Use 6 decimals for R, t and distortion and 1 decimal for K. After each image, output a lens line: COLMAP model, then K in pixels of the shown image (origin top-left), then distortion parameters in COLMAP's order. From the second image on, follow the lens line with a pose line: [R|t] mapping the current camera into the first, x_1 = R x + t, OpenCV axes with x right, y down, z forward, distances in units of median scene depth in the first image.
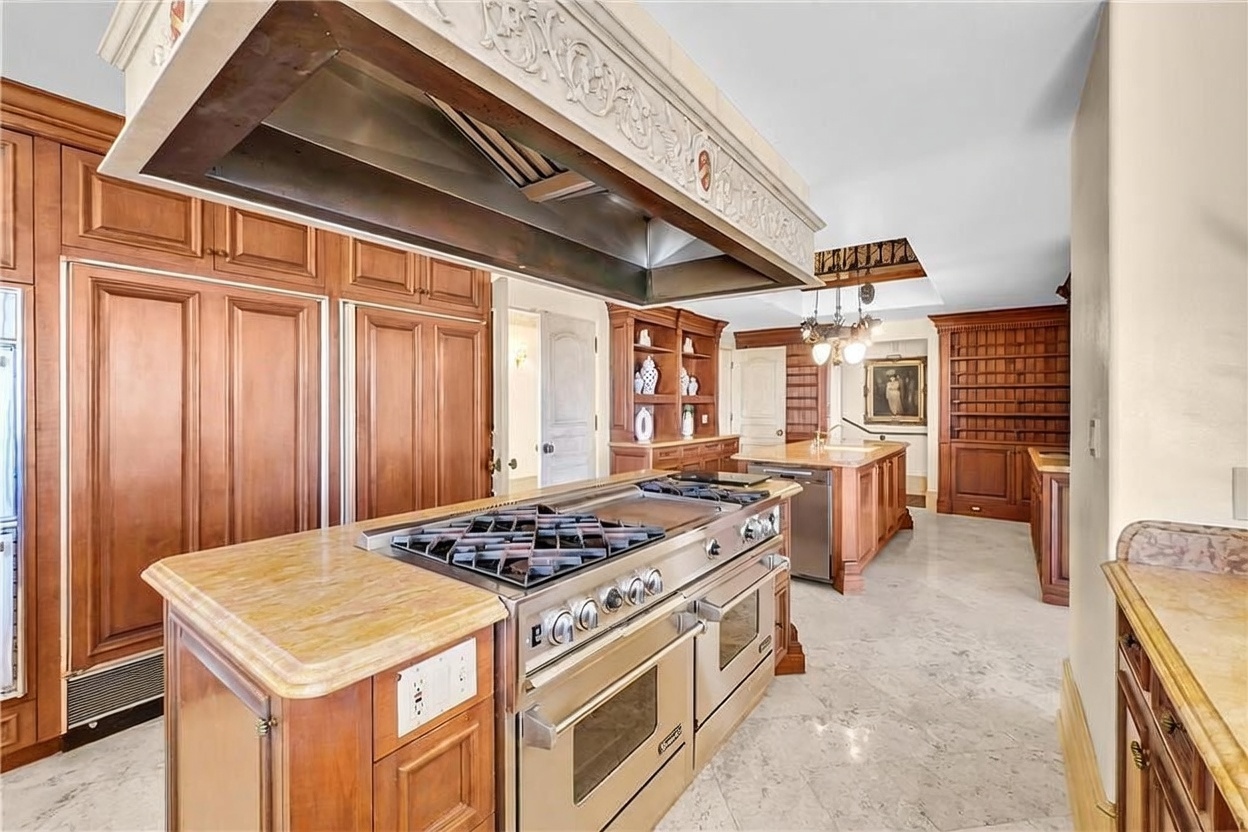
lens RADIAL K [[518.0, 0, 623.5], [0, 518.0, 410.4], [0, 0, 1]] dist [-0.000322, 0.000099]
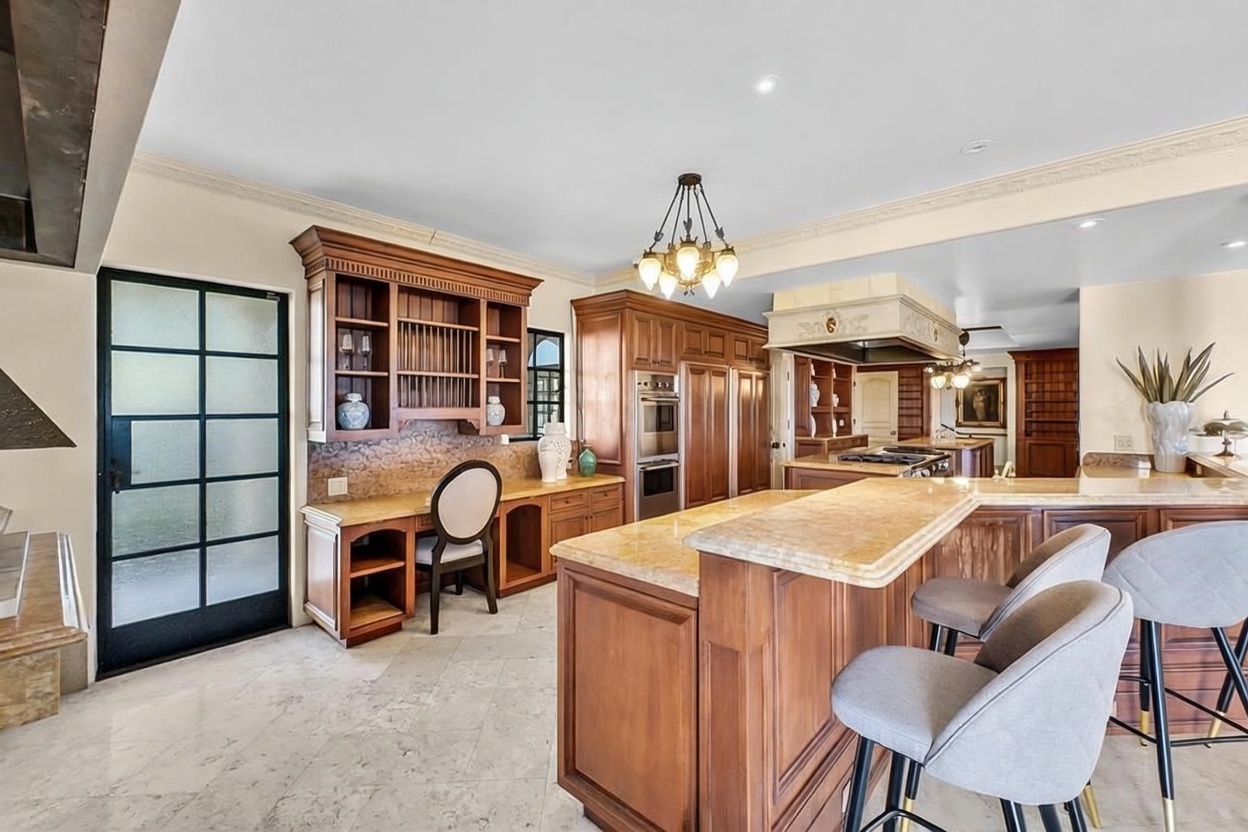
lens RADIAL K [[518.0, 0, 622.6], [0, 518.0, 410.4], [0, 0, 1]] dist [-0.000322, 0.000099]
pose [[0.995528, 0.000108, -0.094467, -0.312571], [-0.001191, 0.999934, -0.011399, -0.001335], [0.094460, 0.011461, 0.995463, -0.487731]]
